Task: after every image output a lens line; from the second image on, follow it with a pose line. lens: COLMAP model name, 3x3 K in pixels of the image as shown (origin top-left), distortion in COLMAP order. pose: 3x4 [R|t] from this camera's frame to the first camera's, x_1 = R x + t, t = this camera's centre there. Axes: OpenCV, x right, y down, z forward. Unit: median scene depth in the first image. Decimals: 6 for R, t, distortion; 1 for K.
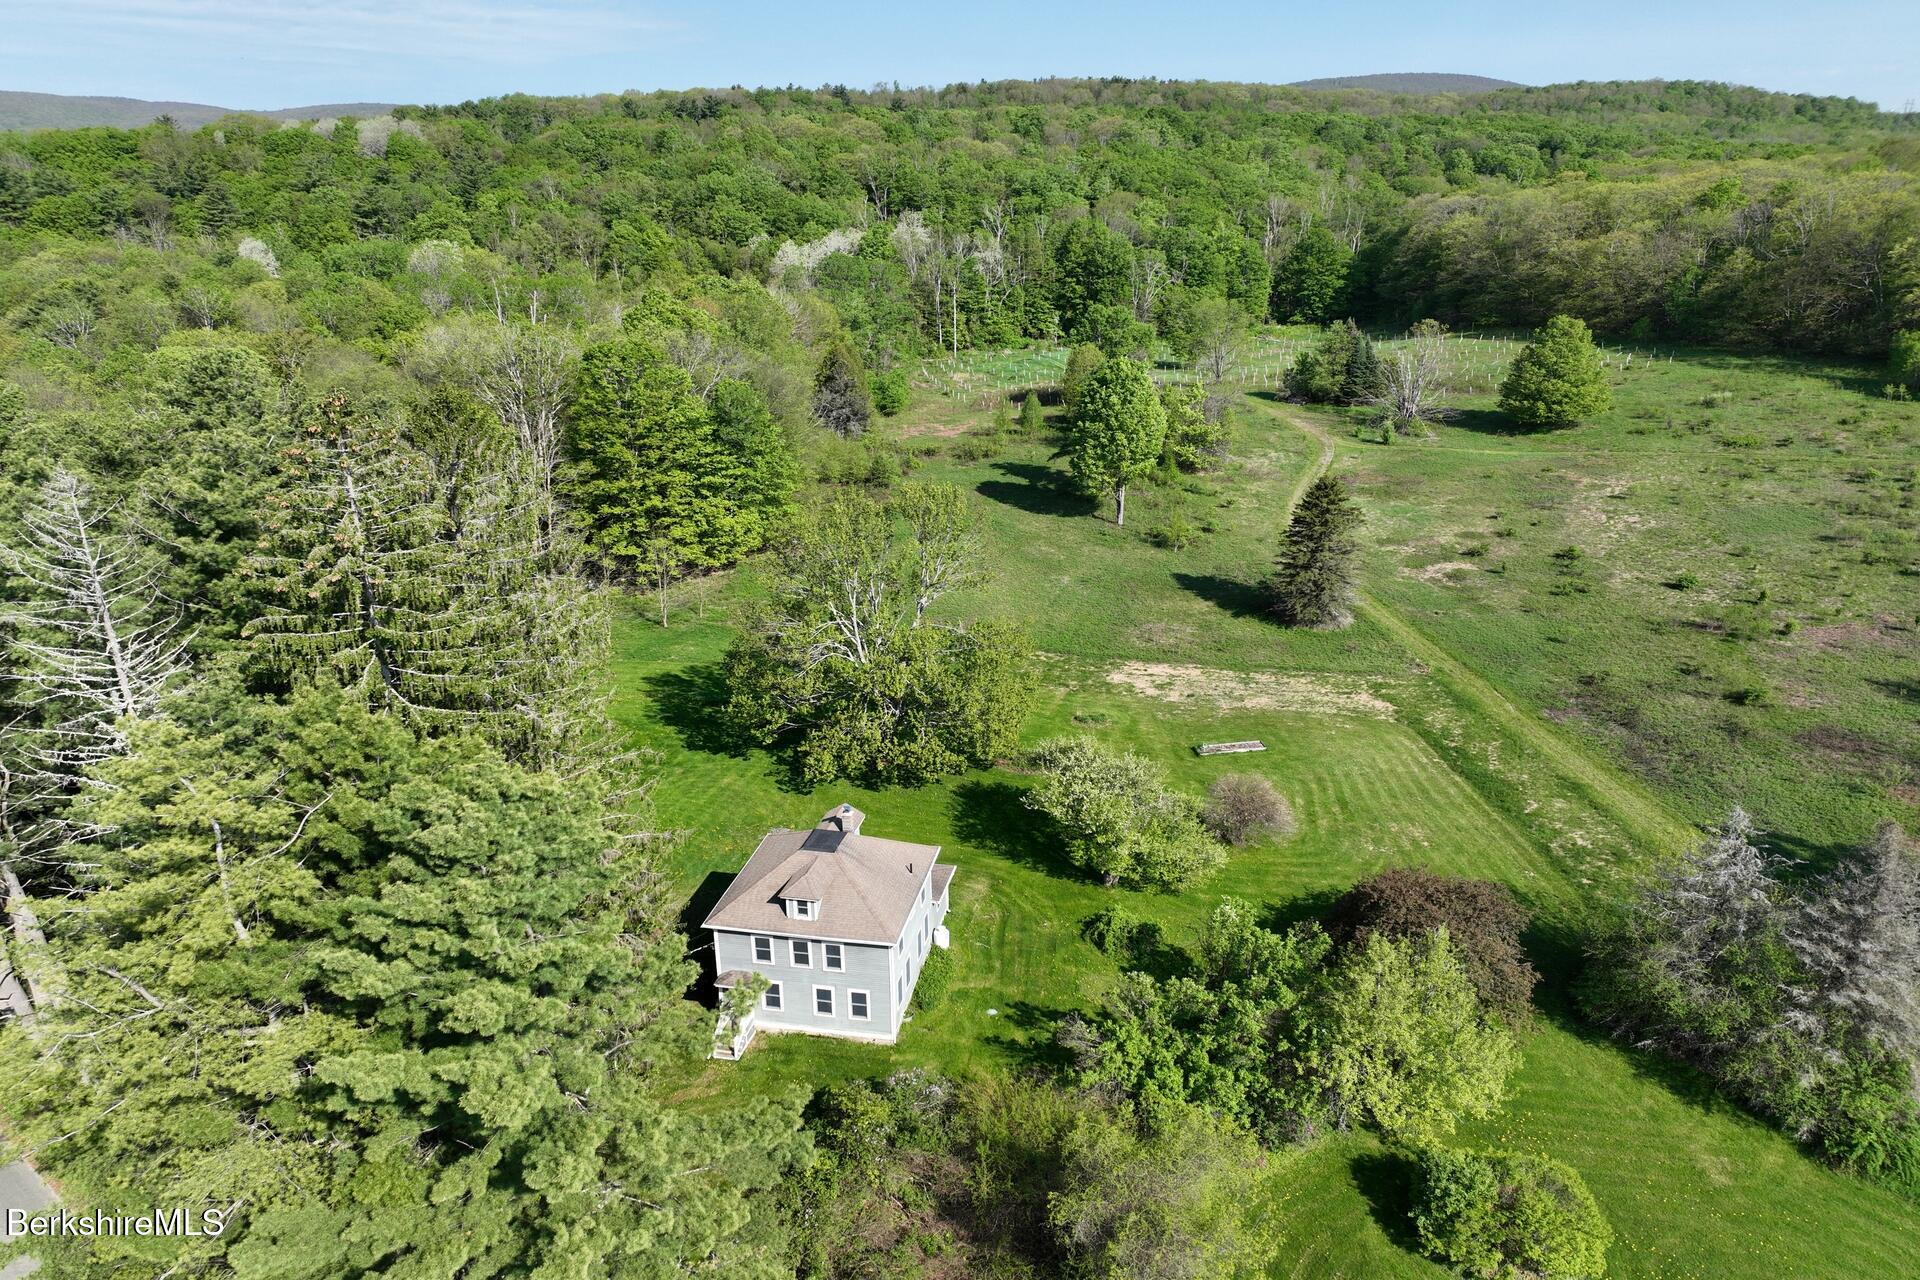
lens RADIAL K [[1372.1, 0, 964.5], [0, 1372.1, 708.8], [0, 0, 1]] dist [-0.004108, 0.026252]
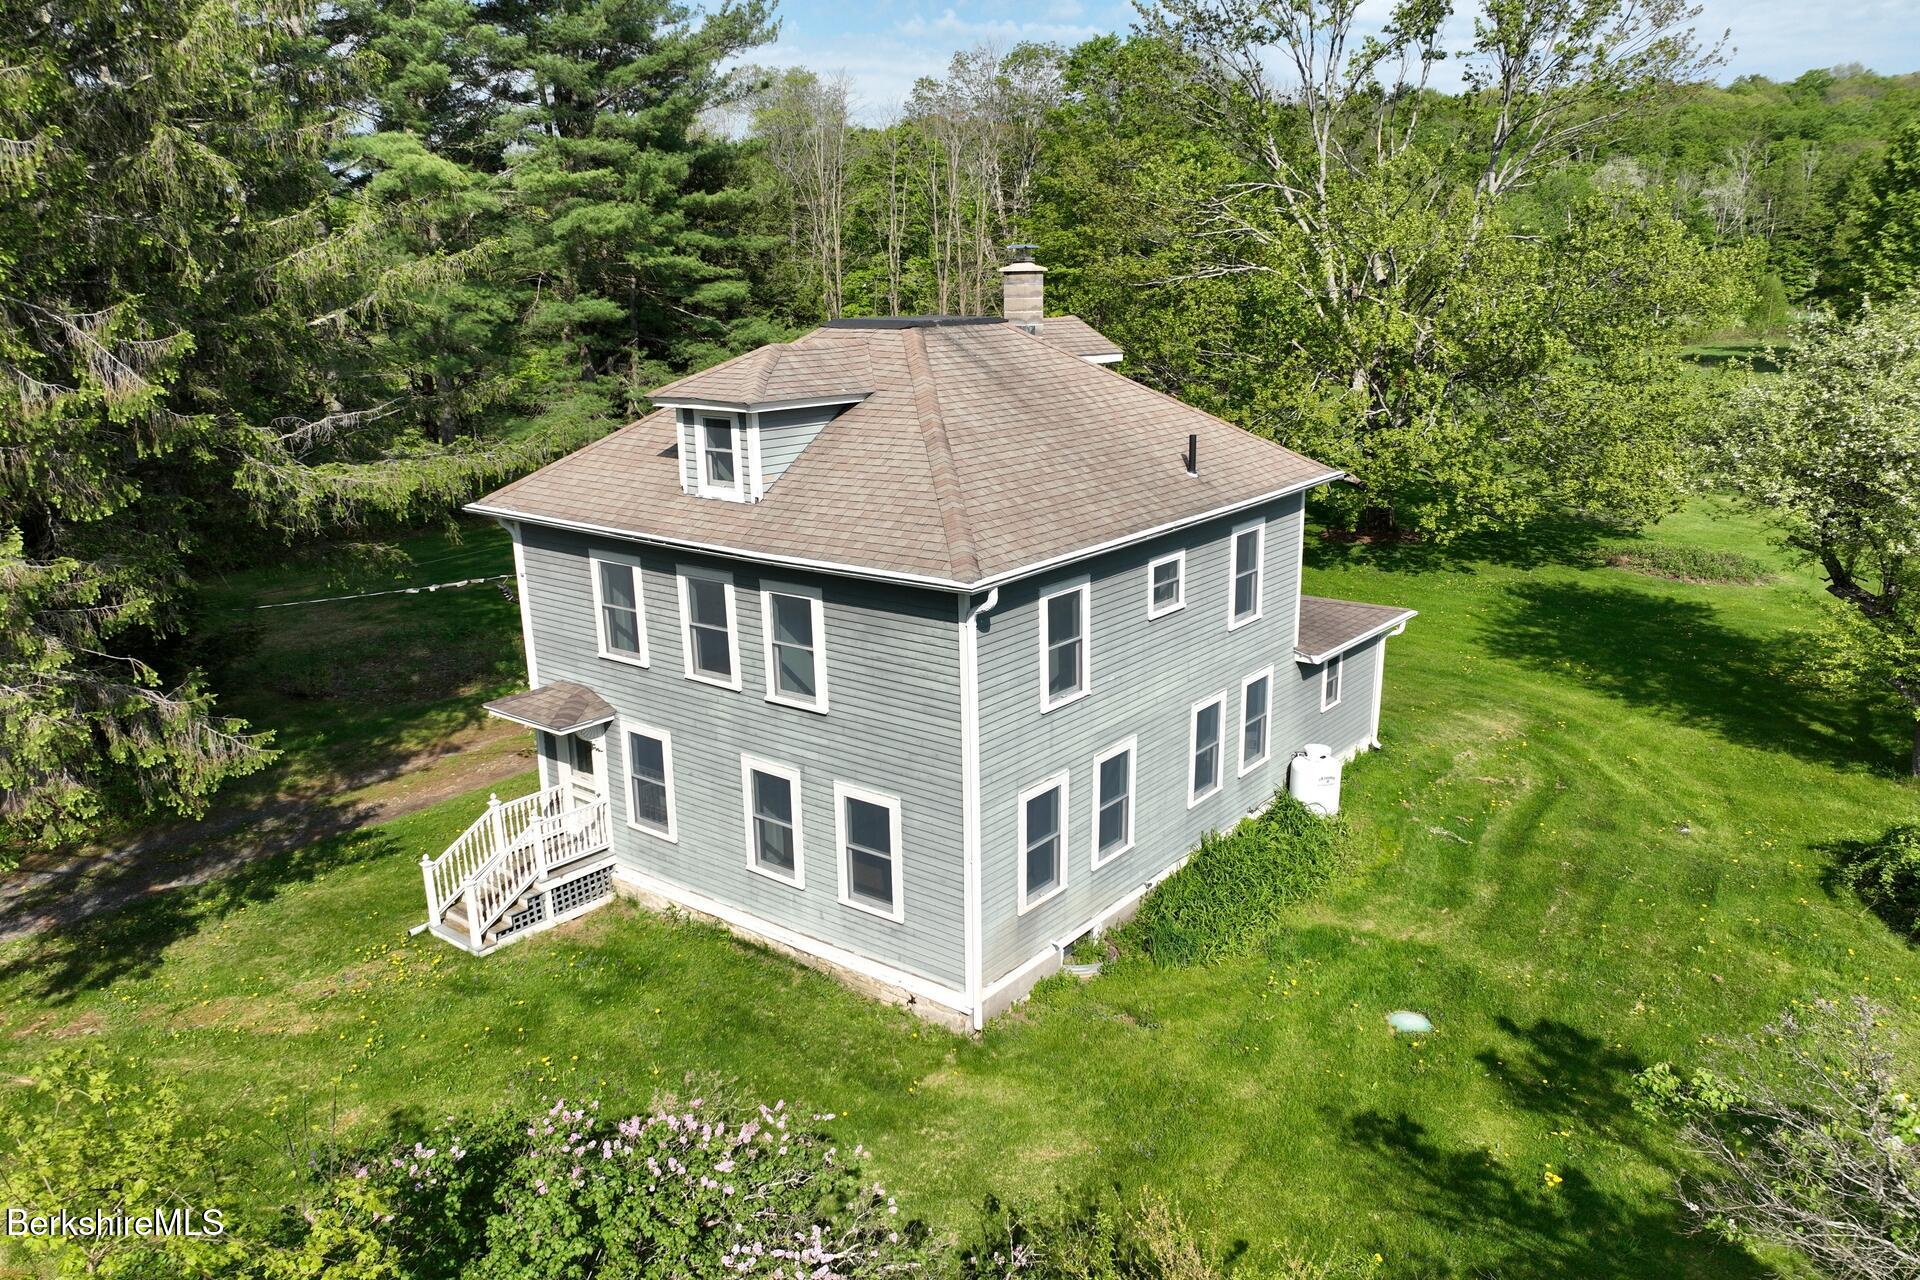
lens RADIAL K [[1372.1, 0, 964.5], [0, 1372.1, 708.8], [0, 0, 1]] dist [-0.004108, 0.026252]
pose [[0.892106, 0.140919, -0.429290, 0.021024], [-0.161626, 0.986780, -0.011955, 0.079285], [0.421930, 0.080049, 0.903088, 0.321703]]
